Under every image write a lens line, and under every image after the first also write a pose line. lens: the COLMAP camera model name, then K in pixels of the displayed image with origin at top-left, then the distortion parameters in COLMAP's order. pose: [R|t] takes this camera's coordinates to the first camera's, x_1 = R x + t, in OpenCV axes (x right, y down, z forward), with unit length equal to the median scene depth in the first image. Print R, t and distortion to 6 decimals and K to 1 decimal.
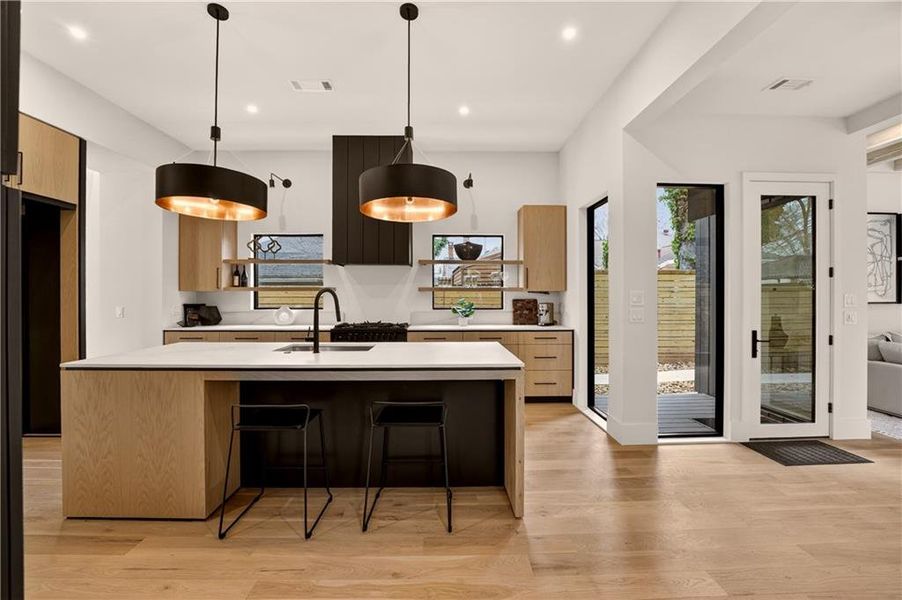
lens RADIAL K [[362.2, 0, 451.0], [0, 362.2, 293.3], [0, 0, 1]] dist [-0.001946, -0.000033]
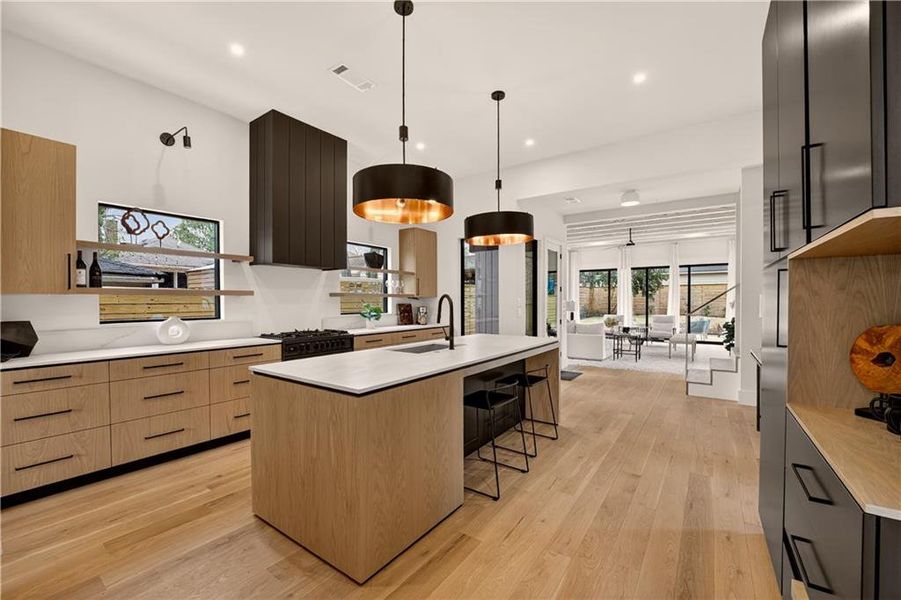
lens RADIAL K [[365.3, 0, 446.0], [0, 365.3, 300.3], [0, 0, 1]] dist [-0.002485, -0.000119]
pose [[0.588420, -0.001242, 0.808555, -0.719549], [-0.002501, 0.999991, 0.003356, 0.000753], [-0.808552, -0.003997, 0.588412, 0.174487]]
